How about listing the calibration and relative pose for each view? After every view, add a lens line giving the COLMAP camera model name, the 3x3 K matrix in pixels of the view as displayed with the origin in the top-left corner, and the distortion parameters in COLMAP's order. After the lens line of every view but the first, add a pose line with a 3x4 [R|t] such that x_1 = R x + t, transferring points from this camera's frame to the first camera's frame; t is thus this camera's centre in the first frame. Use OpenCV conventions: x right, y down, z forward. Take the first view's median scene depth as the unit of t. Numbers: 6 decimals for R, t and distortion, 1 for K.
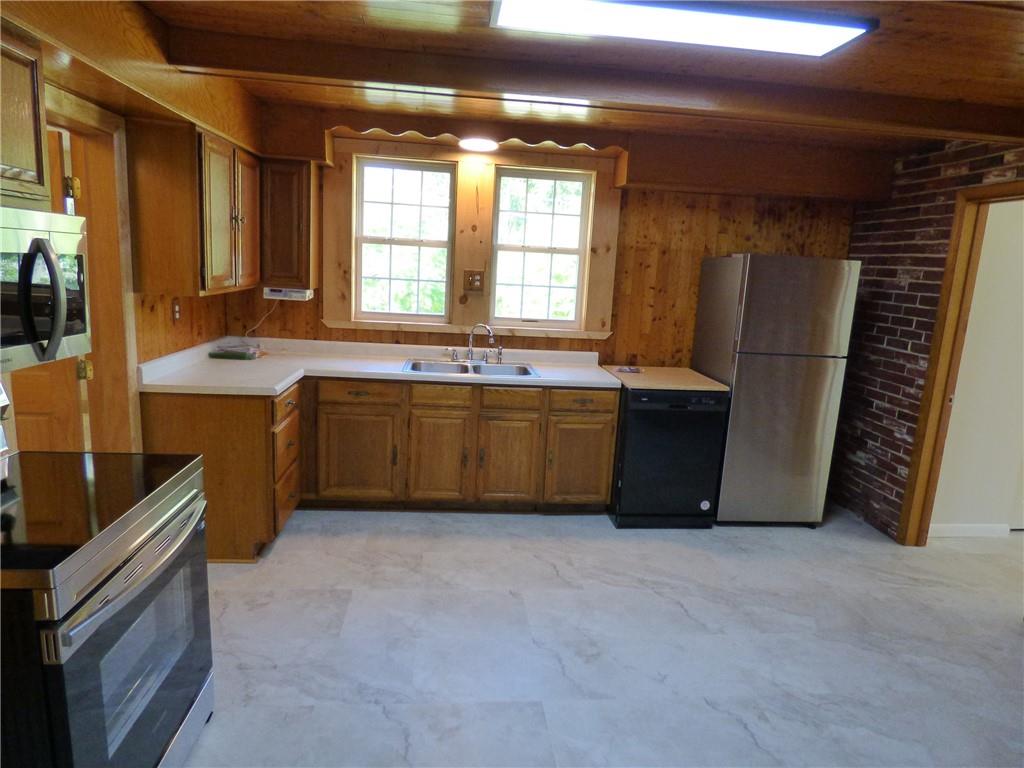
lens RADIAL K [[630.4, 0, 512.0], [0, 630.4, 384.0], [0, 0, 1]] dist [-0.001623, -0.003438]
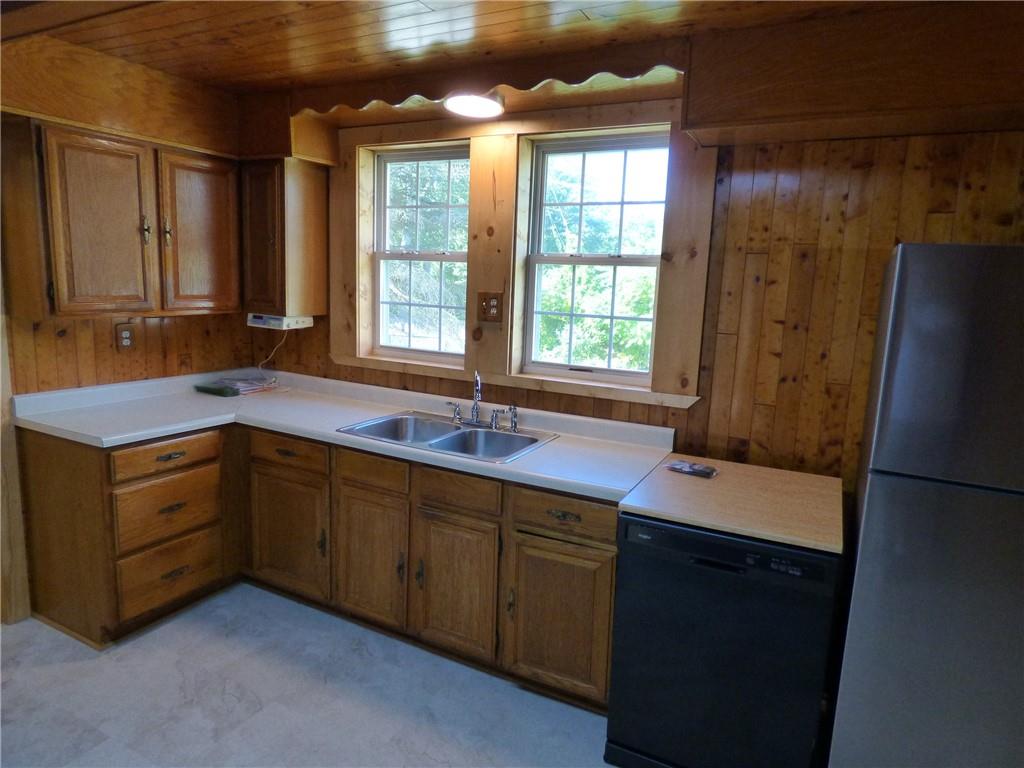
lens RADIAL K [[630.4, 0, 512.0], [0, 630.4, 384.0], [0, 0, 1]] dist [-0.001623, -0.003438]
pose [[0.840948, 0.068688, -0.536739, 0.335385], [-0.097285, 0.994940, -0.025099, -0.065160], [0.532300, 0.073324, 0.843375, 0.436721]]
